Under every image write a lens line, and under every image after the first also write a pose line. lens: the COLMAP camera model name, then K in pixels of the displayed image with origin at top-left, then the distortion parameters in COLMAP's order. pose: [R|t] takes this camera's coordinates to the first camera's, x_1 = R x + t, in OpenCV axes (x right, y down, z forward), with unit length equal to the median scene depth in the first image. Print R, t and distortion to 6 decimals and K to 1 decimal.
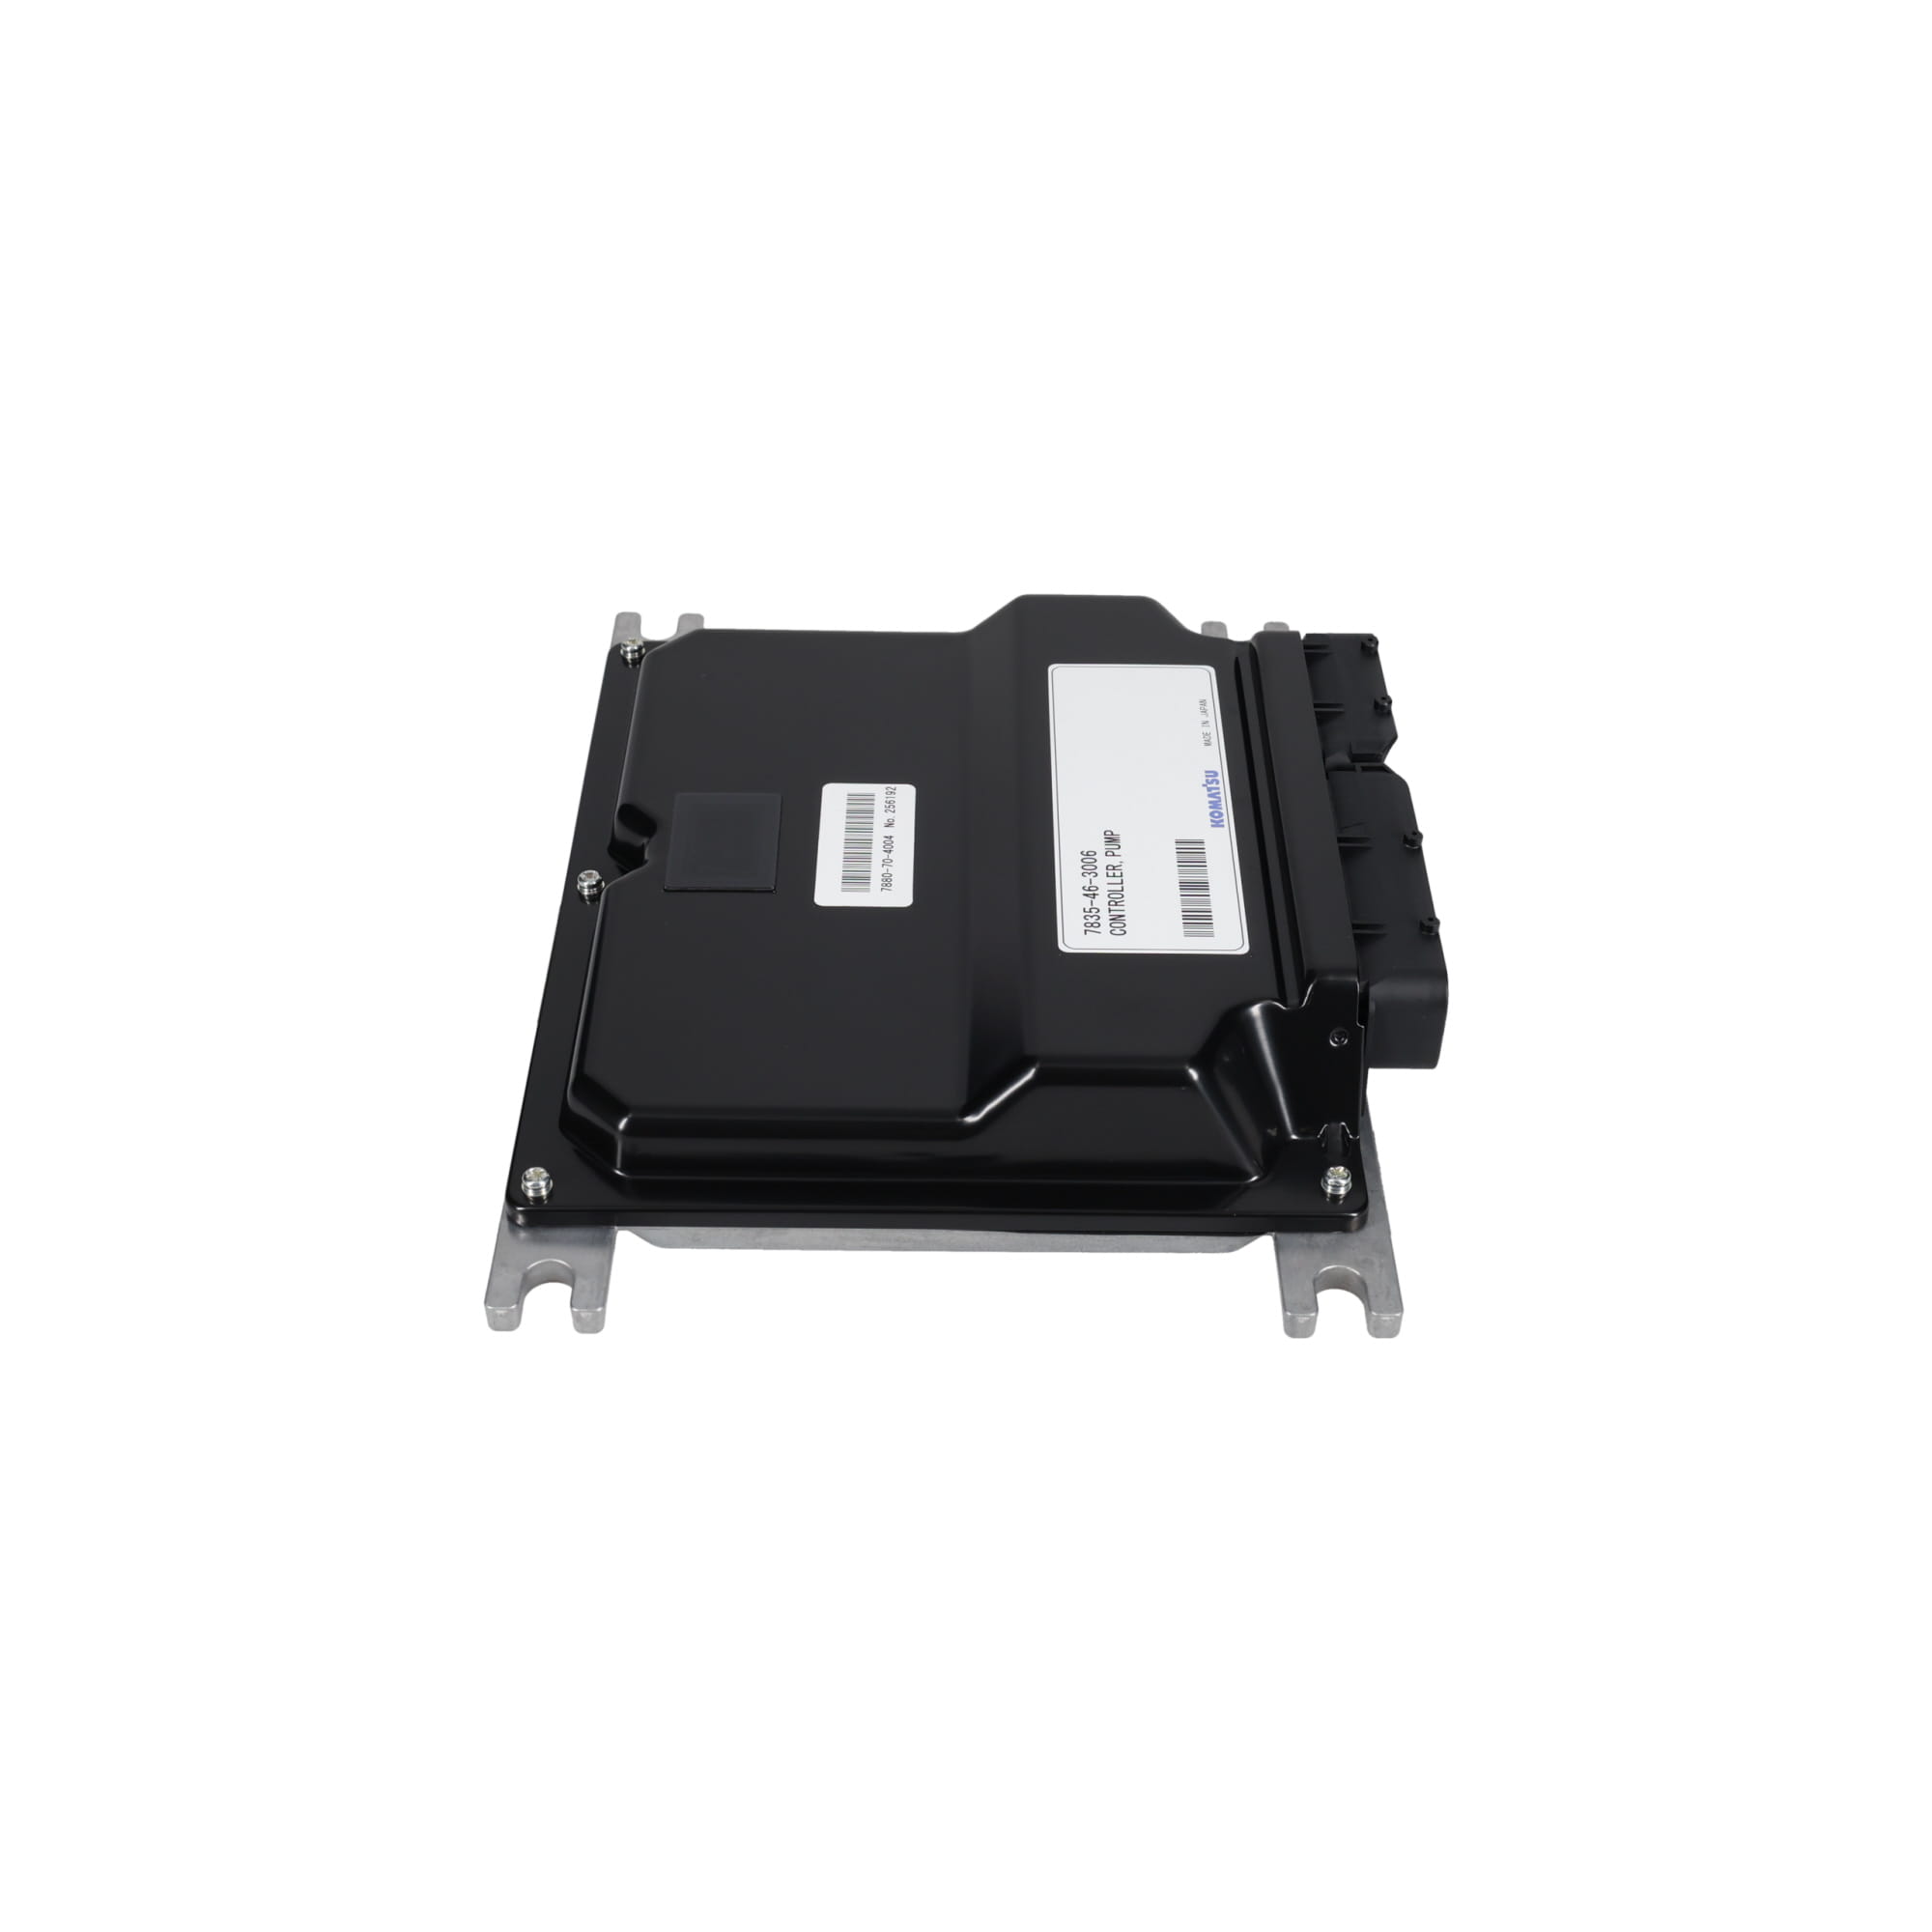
lens RADIAL K [[2622.3, 0, 966.0], [0, 2622.3, 966.0], [0, 0, 1]] dist [0.008753, -0.000540]
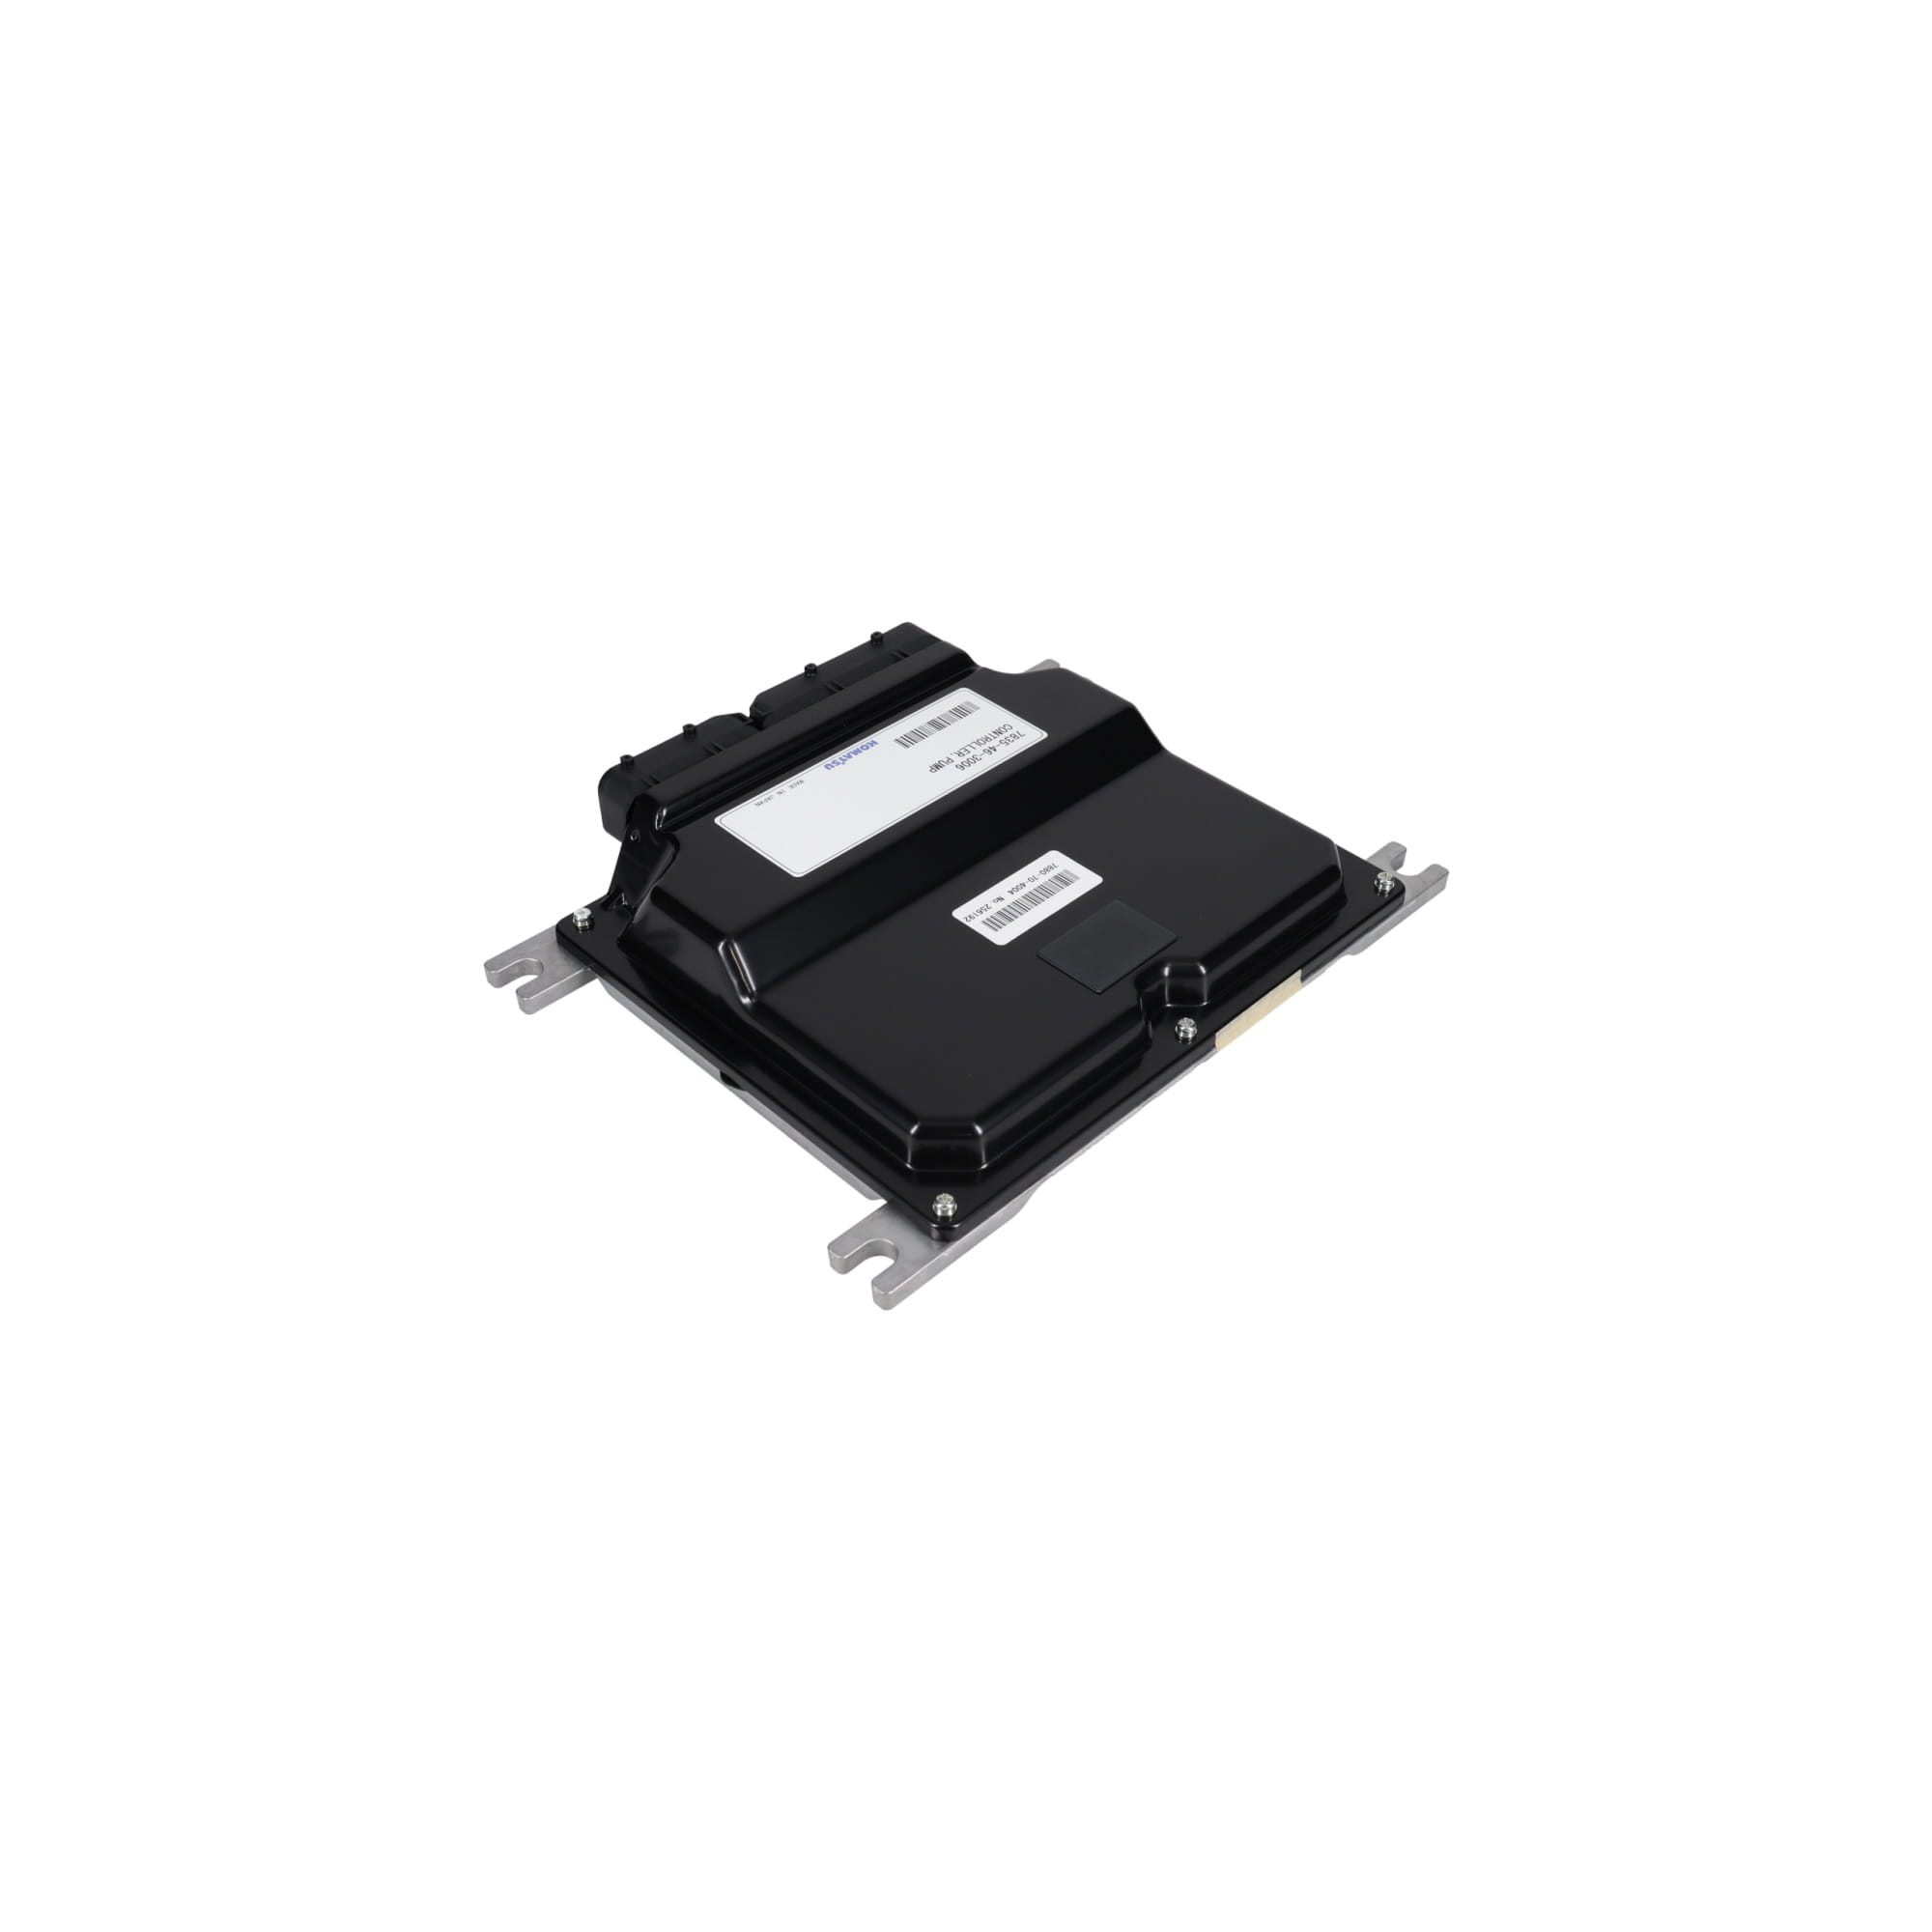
lens RADIAL K [[1883.8, 0, 1003.0], [0, 1883.8, 965.9], [0, 0, 1]] dist [0.004991, 0.000742]
pose [[-0.717392, -0.474212, 0.510364, -0.537257], [0.424769, 0.282923, 0.859957, -0.870561], [-0.552196, 0.833713, -0.001536, 1.048485]]
